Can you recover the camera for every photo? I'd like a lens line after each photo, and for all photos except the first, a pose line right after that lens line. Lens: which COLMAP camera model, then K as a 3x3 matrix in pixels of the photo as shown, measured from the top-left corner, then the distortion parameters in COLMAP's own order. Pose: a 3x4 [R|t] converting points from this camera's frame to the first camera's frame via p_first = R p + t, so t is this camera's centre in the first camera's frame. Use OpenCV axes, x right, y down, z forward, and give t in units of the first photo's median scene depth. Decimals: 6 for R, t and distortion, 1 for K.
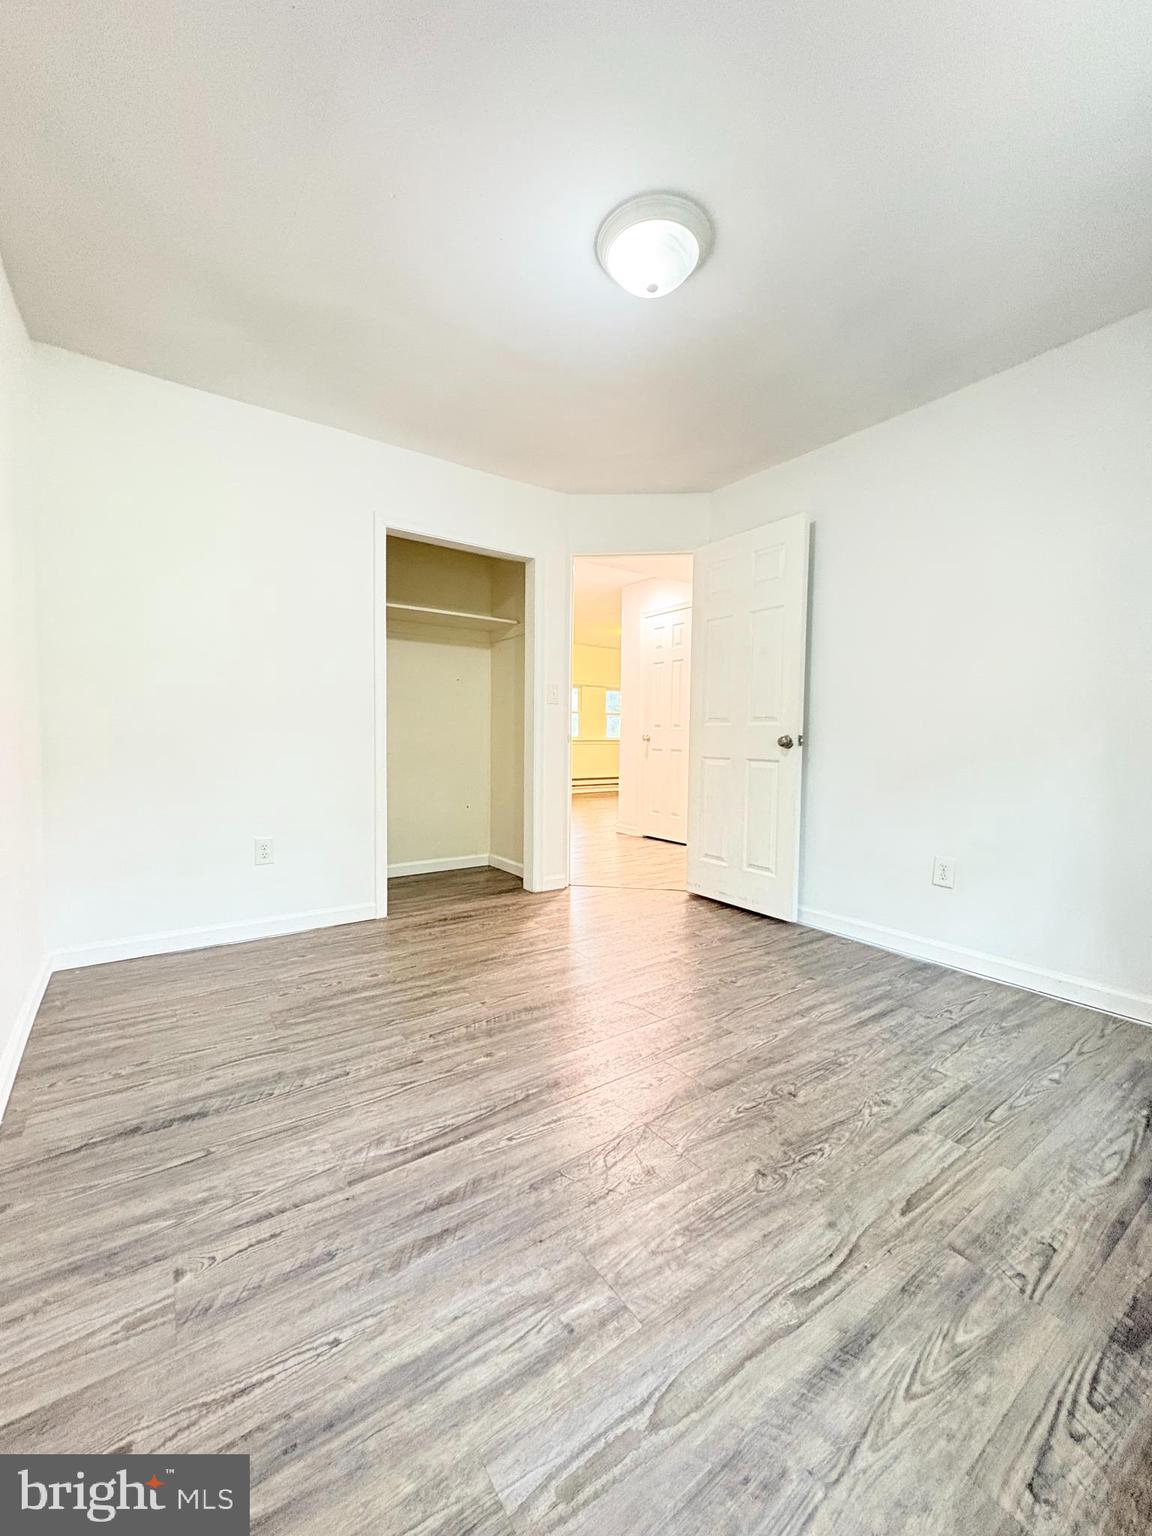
lens RADIAL K [[612.3, 0, 576.0], [0, 612.3, 768.0], [0, 0, 1]] dist [0.001758, -0.000252]
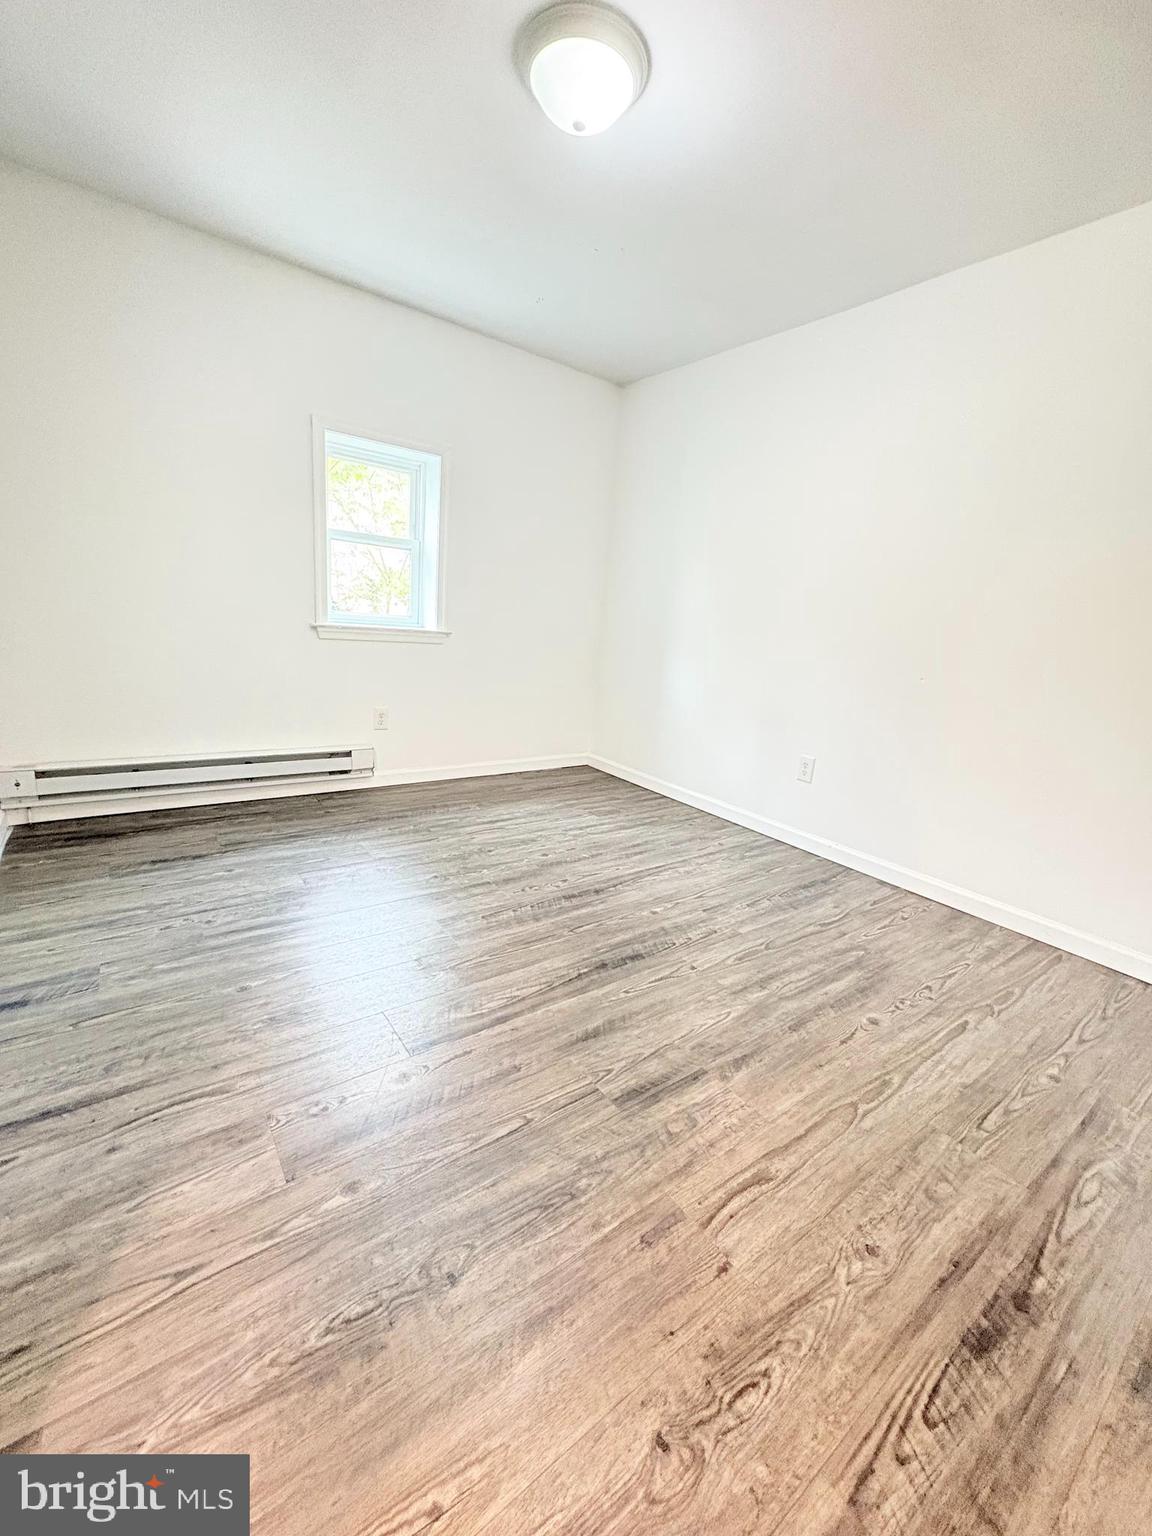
lens RADIAL K [[612.3, 0, 576.0], [0, 612.3, 768.0], [0, 0, 1]] dist [0.001758, -0.000252]
pose [[-0.995885, -0.082058, -0.038460, 0.086647], [-0.089726, 0.952421, 0.291279, -0.154084], [0.012728, 0.293532, -0.955865, 2.086142]]
